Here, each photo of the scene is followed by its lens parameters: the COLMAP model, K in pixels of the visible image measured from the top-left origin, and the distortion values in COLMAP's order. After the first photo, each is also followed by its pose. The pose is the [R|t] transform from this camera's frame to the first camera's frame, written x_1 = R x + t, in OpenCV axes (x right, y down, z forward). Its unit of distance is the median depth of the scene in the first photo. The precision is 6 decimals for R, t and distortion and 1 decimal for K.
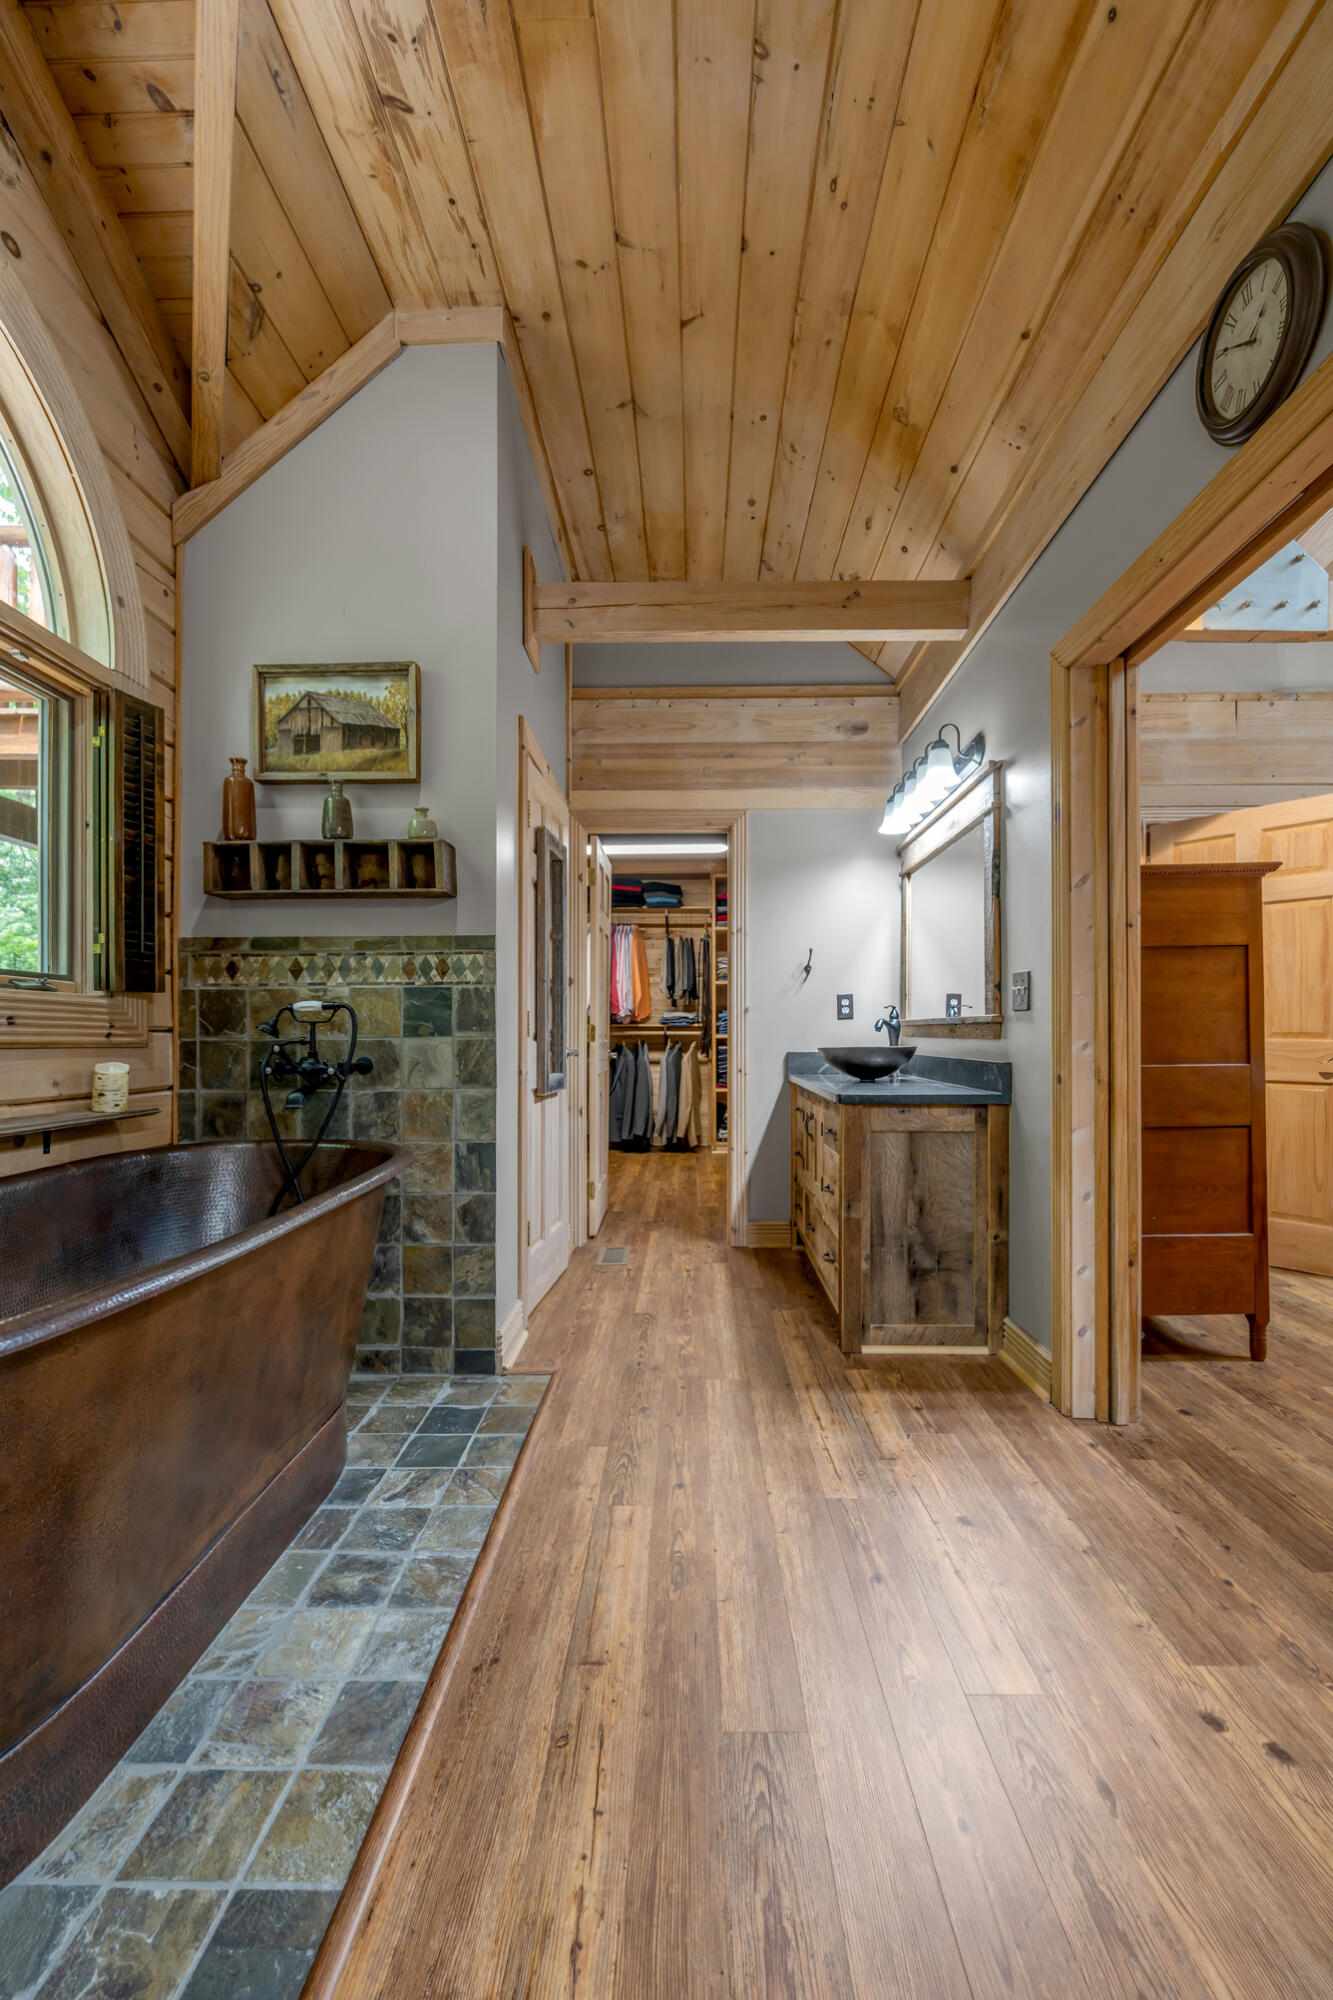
lens RADIAL K [[805.6, 0, 693.7], [0, 805.6, 1032.0], [0, 0, 1]] dist [-0.001253, 0.000110]
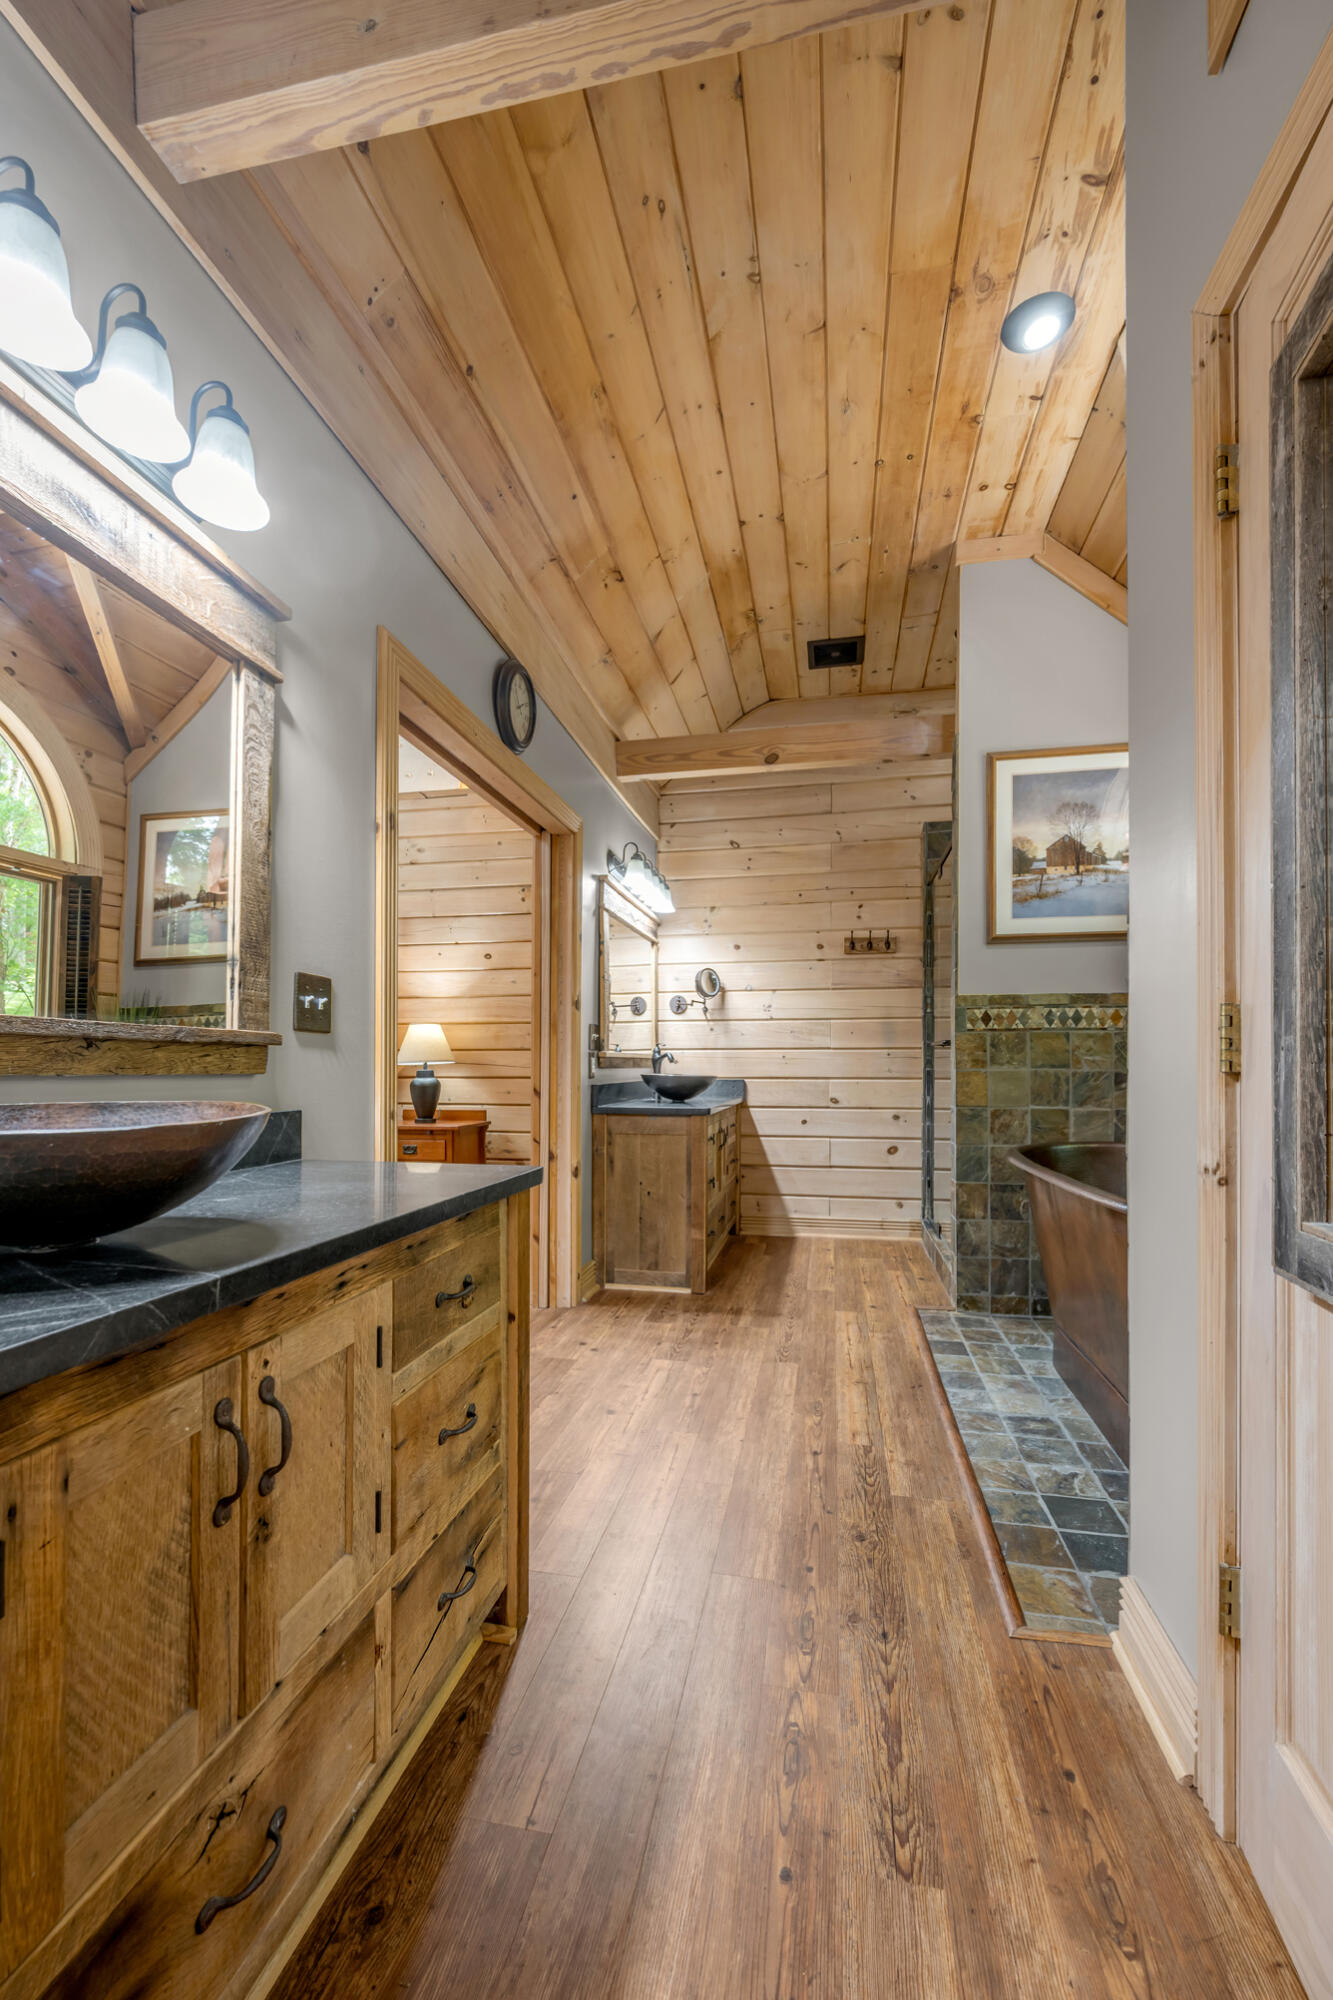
lens RADIAL K [[826.7, 0, 670.0], [0, 826.7, 1067.9], [0, 0, 1]] dist [0.024054, 0.000075]
pose [[-0.980215, -0.001714, 0.197929, -0.055041], [-0.002596, 0.999988, -0.004195, 0.012189], [-0.197920, -0.004626, -0.980207, 2.554816]]
